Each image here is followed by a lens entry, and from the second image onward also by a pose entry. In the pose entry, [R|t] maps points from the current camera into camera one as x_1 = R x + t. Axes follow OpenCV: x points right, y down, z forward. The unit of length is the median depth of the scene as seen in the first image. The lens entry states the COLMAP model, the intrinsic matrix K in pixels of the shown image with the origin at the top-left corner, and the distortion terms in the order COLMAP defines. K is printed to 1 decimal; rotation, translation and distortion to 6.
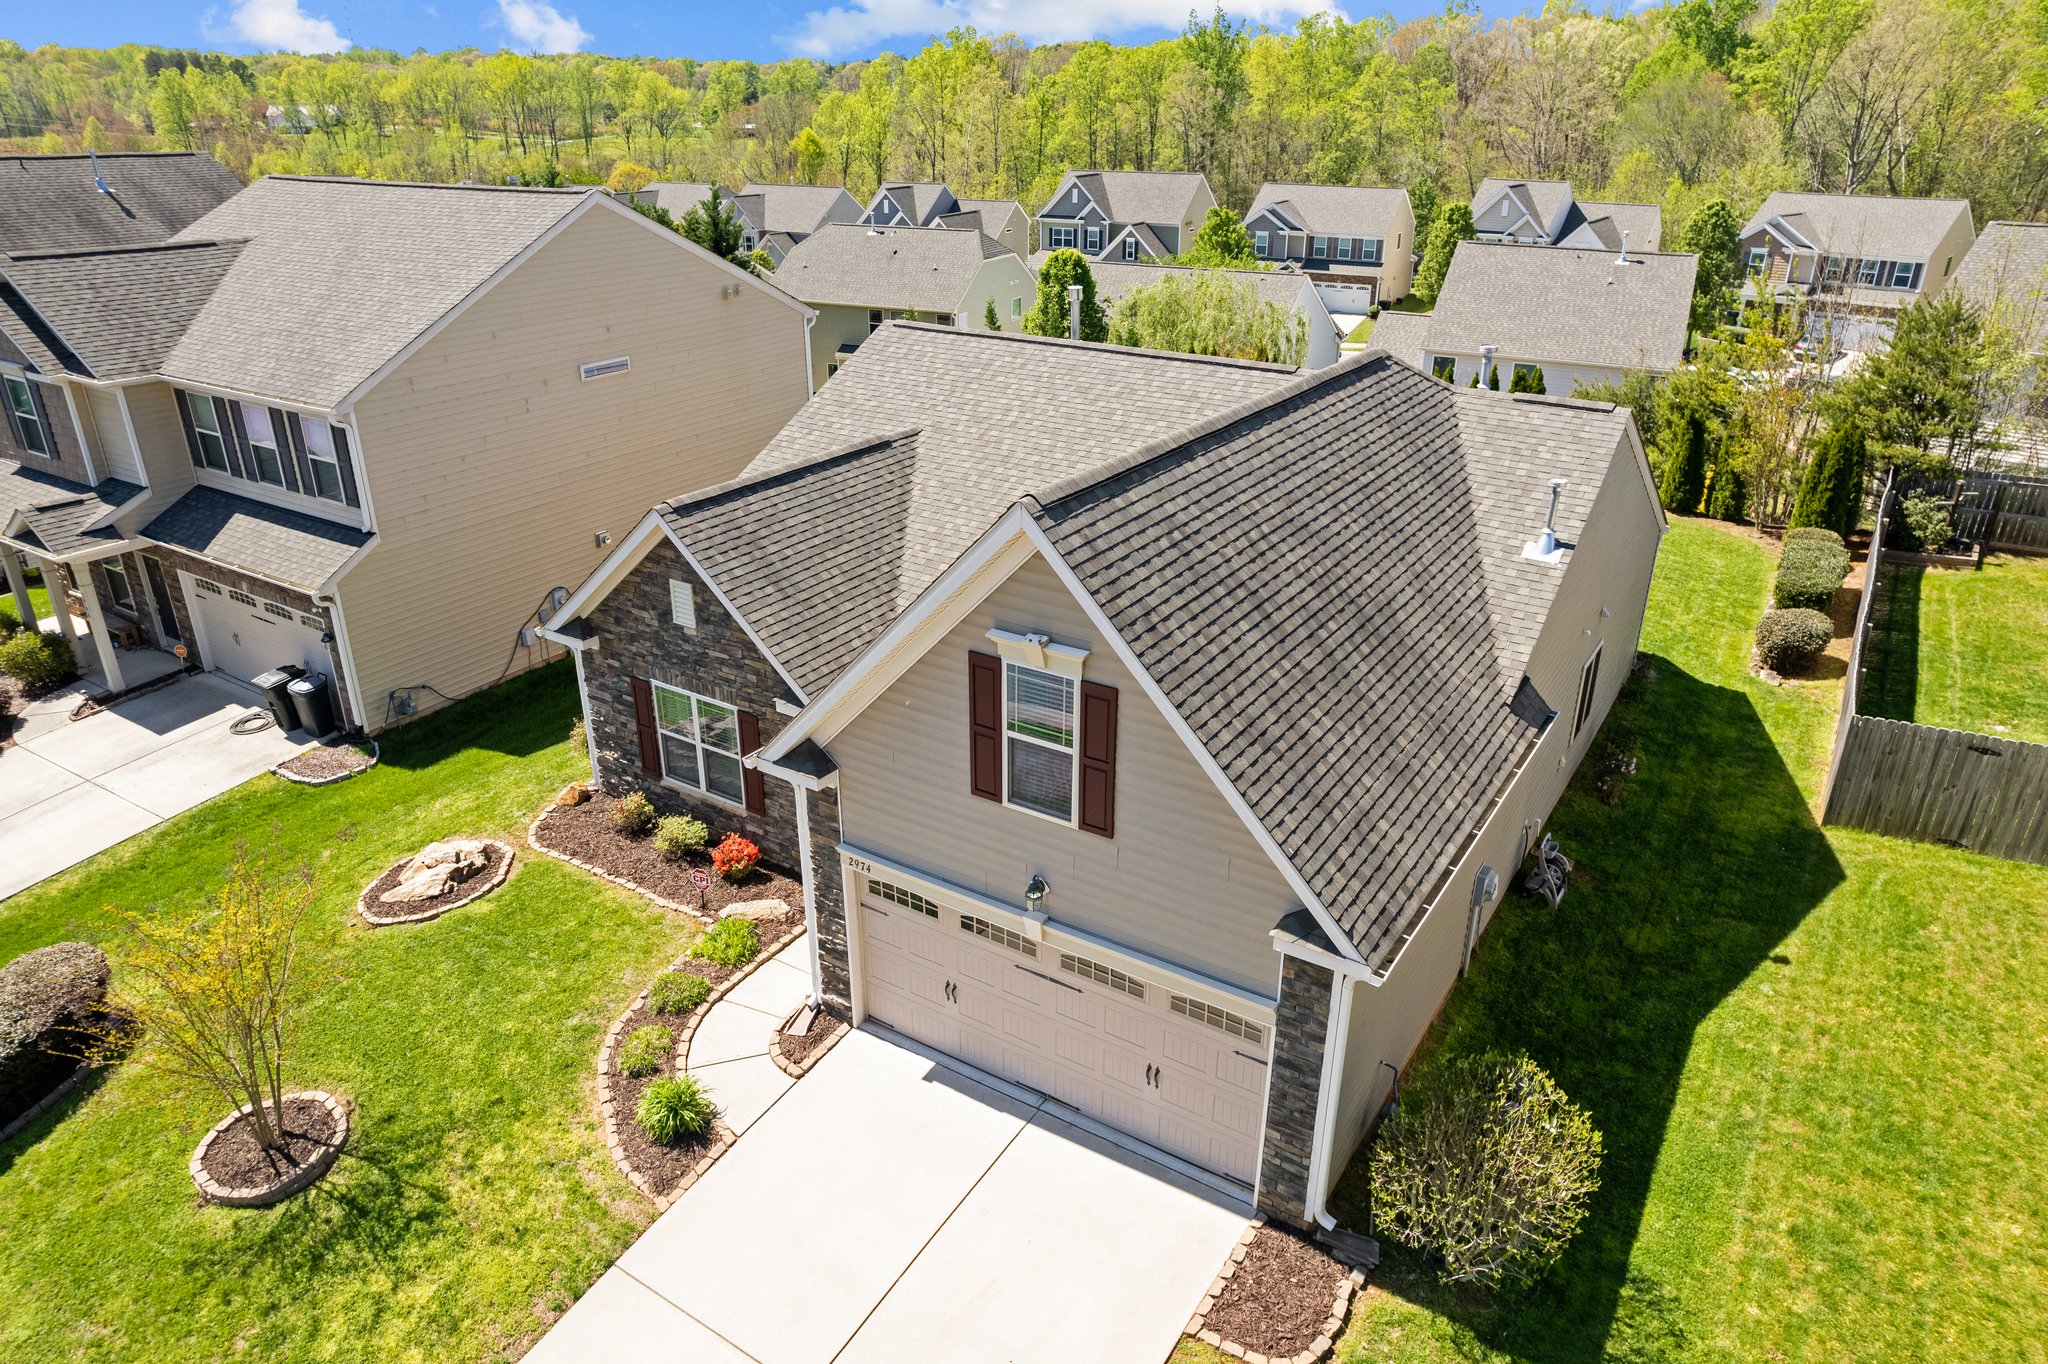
lens RADIAL K [[1340.7, 0, 1032.7], [0, 1340.7, 691.2], [0, 0, 1]] dist [-0.082713, 0.082440]
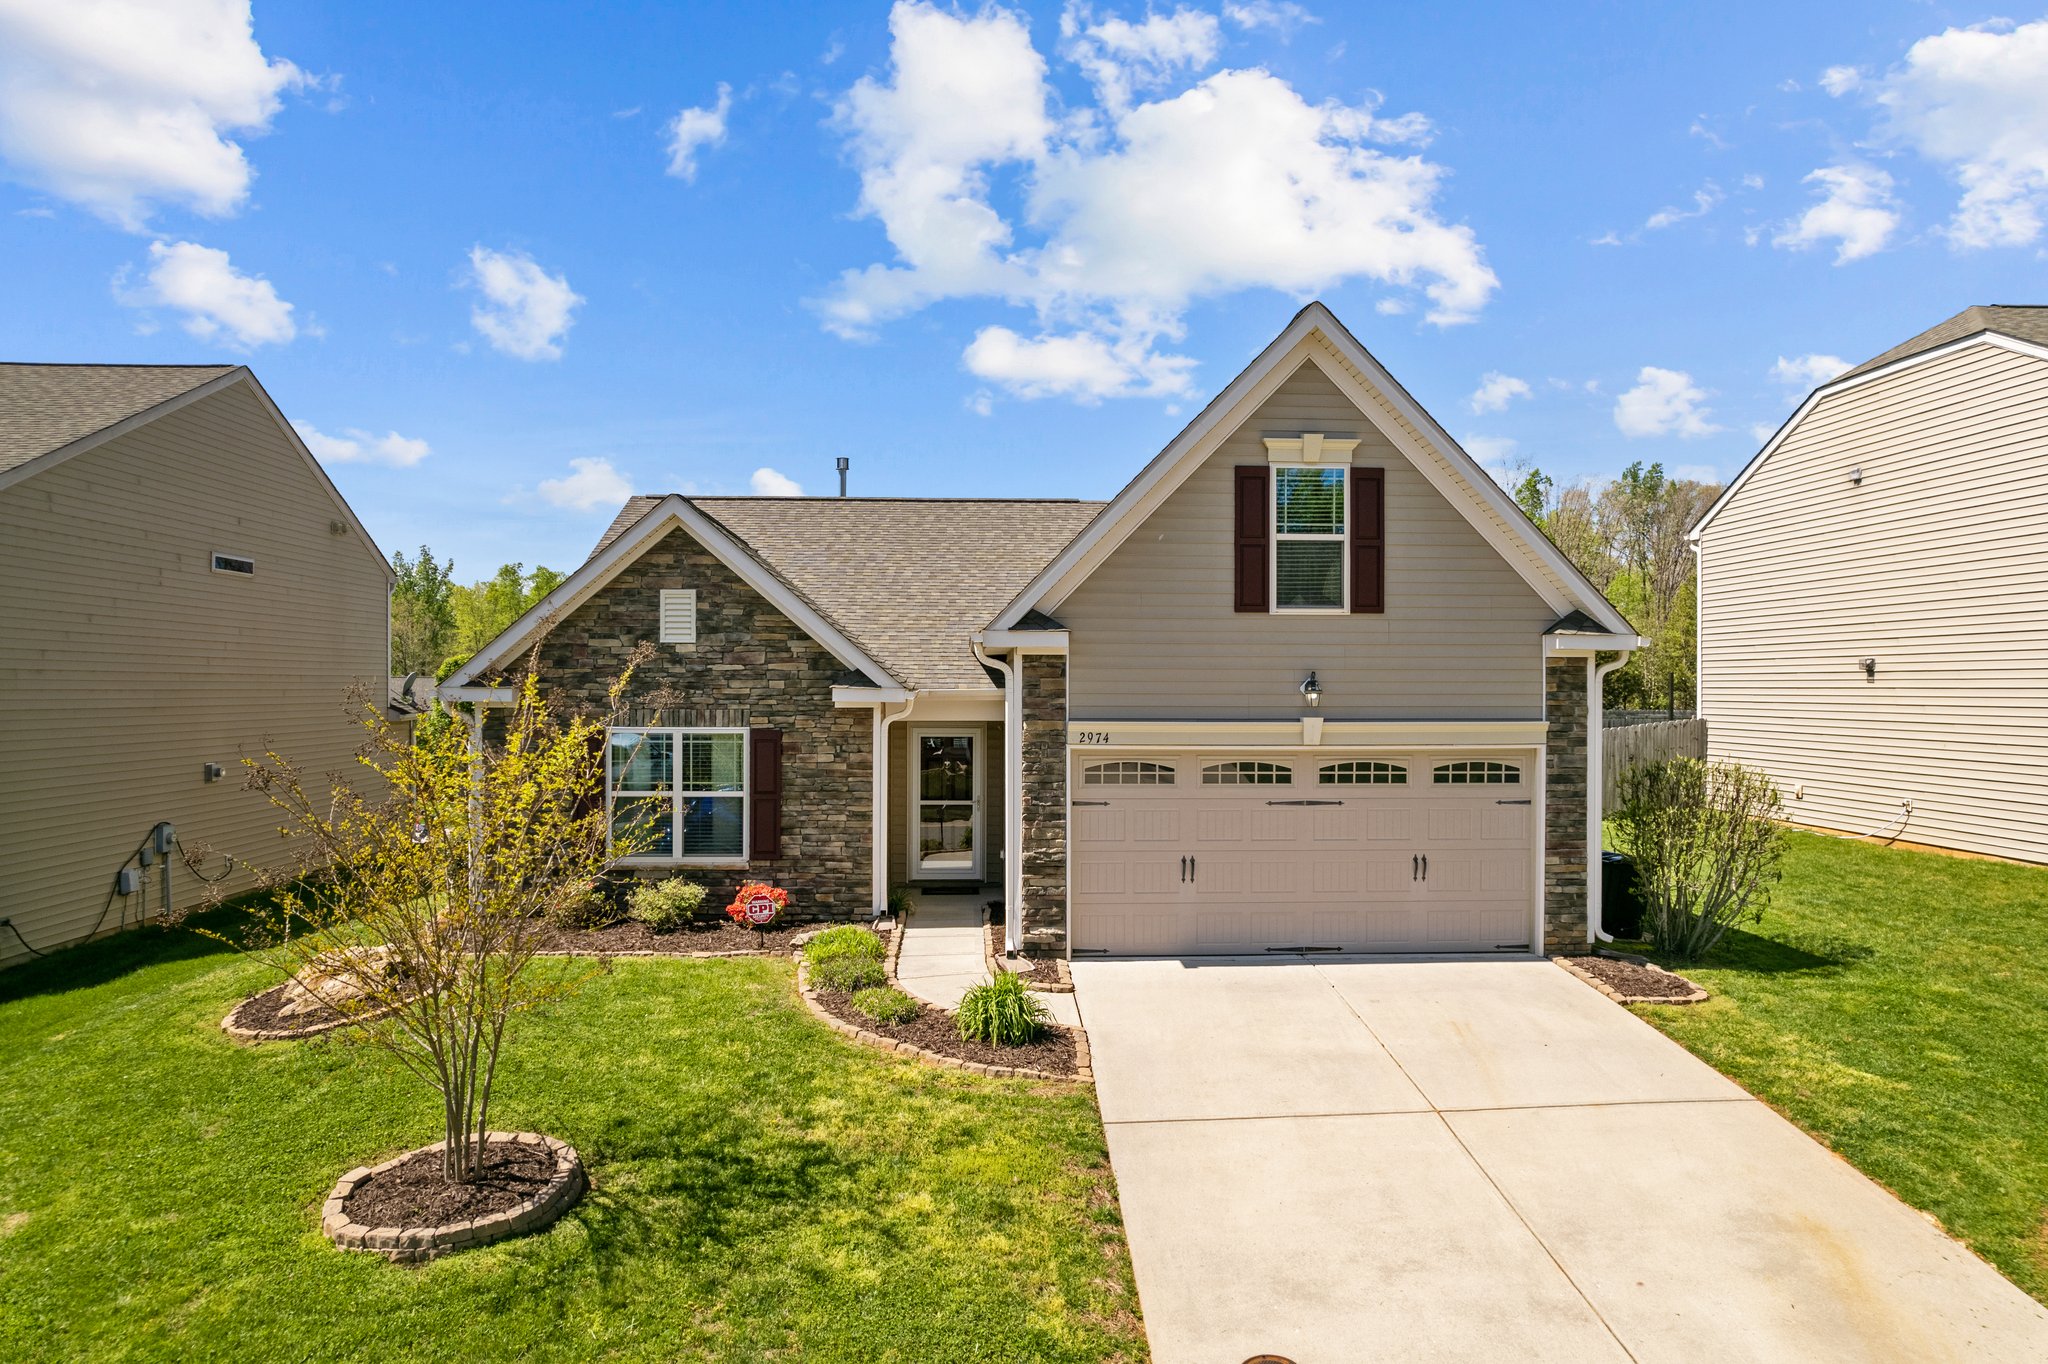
lens RADIAL K [[1310.8, 0, 1037.9], [0, 1310.8, 687.0], [0, 0, 1]] dist [-0.082880, 0.074803]
pose [[0.808352, -0.002353, 0.588695, -0.703467], [0.245232, 0.910444, -0.333095, 0.393437], [-0.535190, 0.413625, 0.736536, 0.310533]]
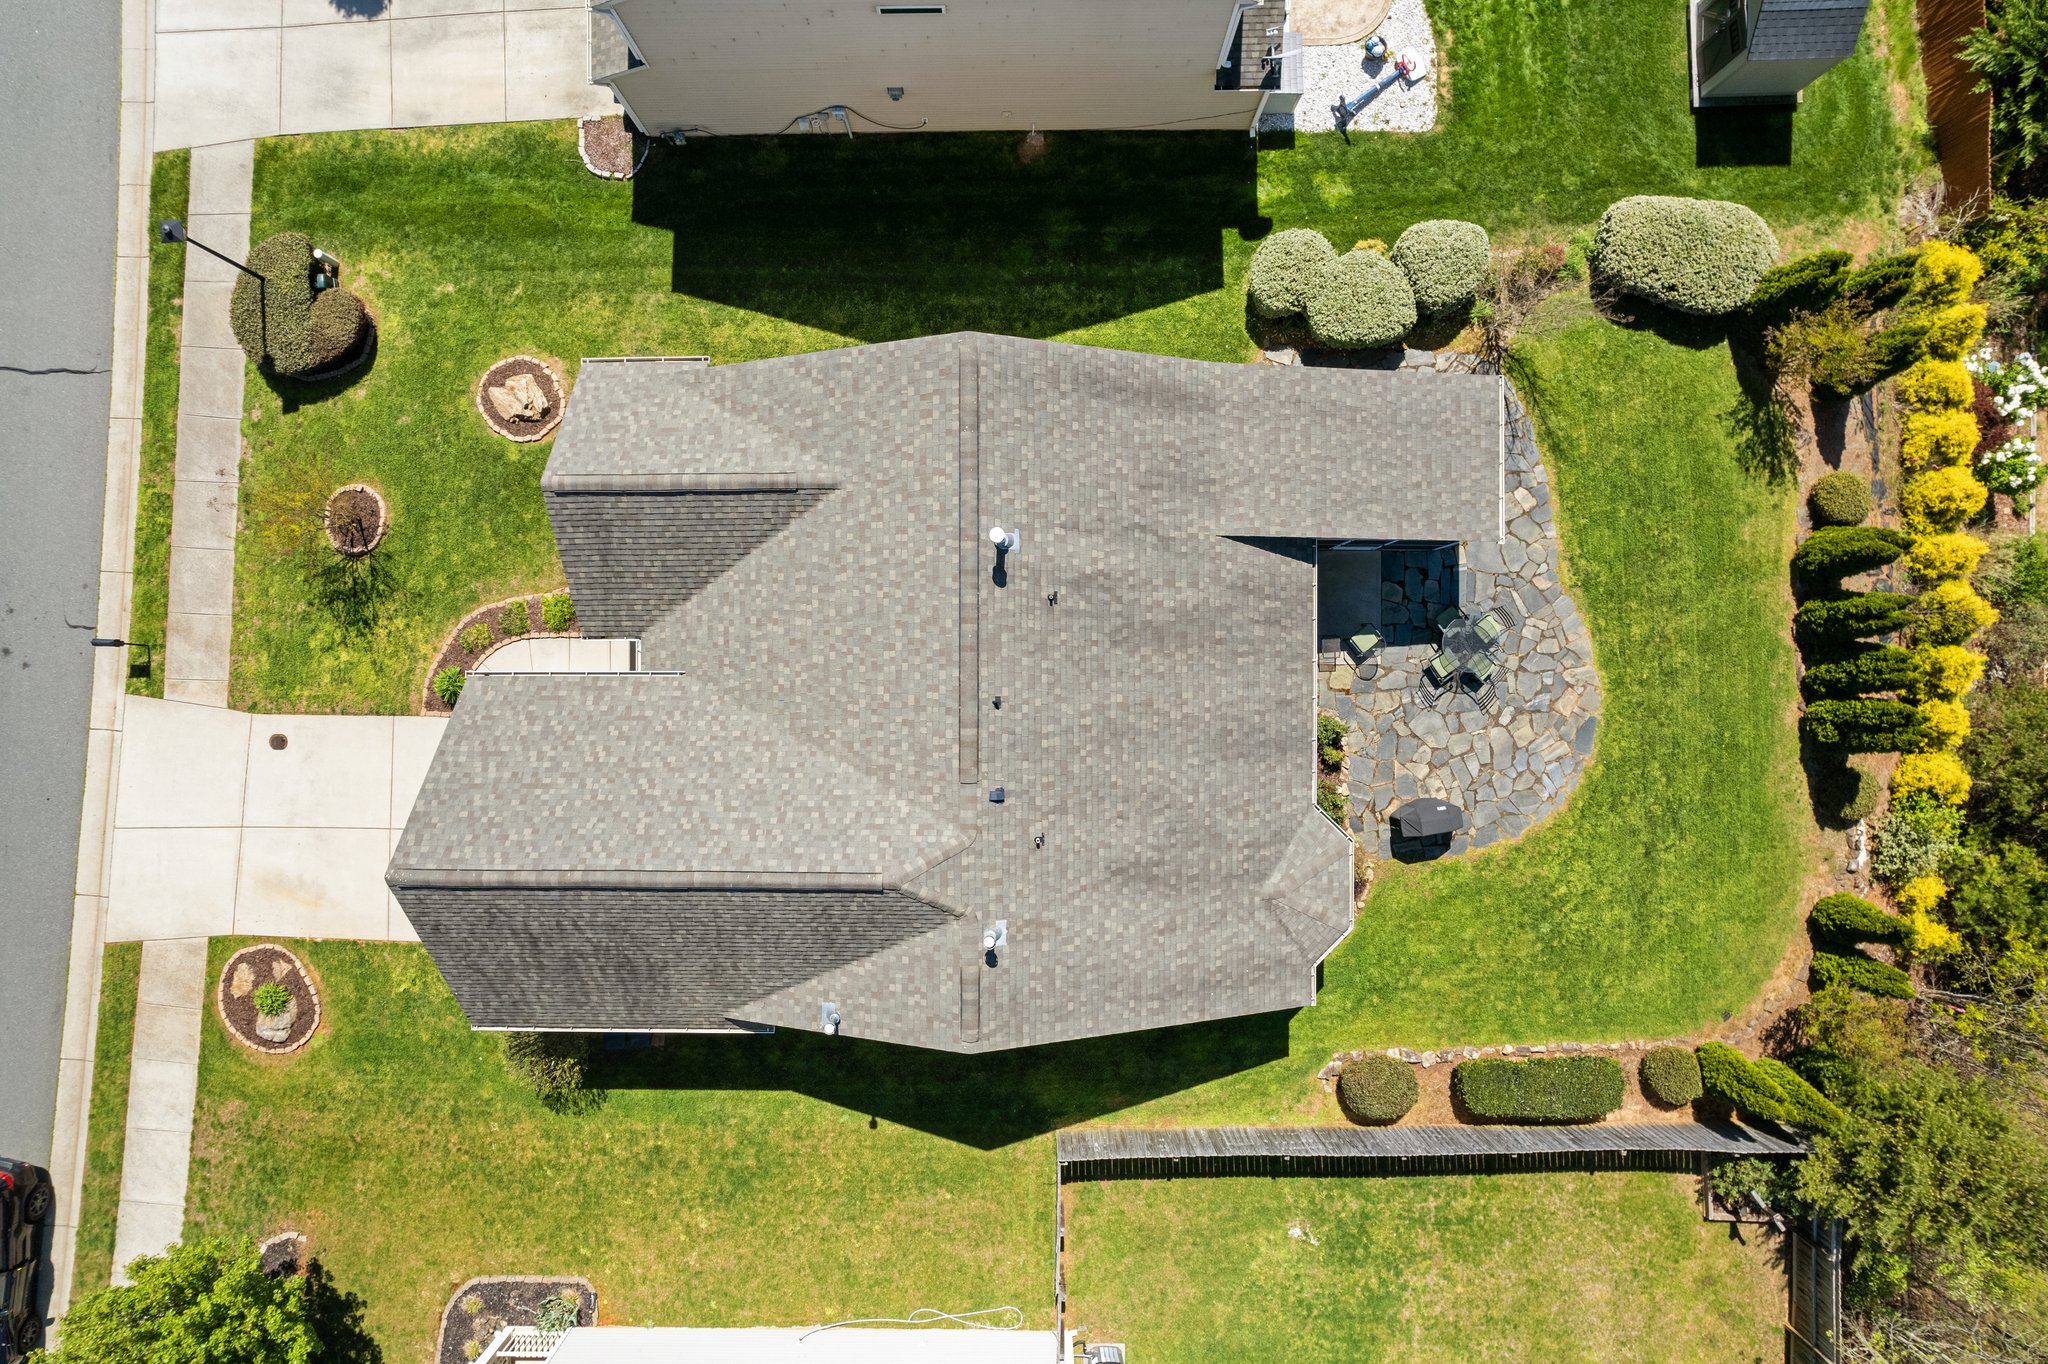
lens RADIAL K [[1310.8, 0, 1037.9], [0, 1310.8, 687.0], [0, 0, 1]] dist [-0.082880, 0.074803]
pose [[0.542495, 0.840013, 0.008816, 0.205843], [-0.345267, 0.213388, 0.913924, -1.799292], [0.765827, -0.498842, 0.405790, 0.857174]]
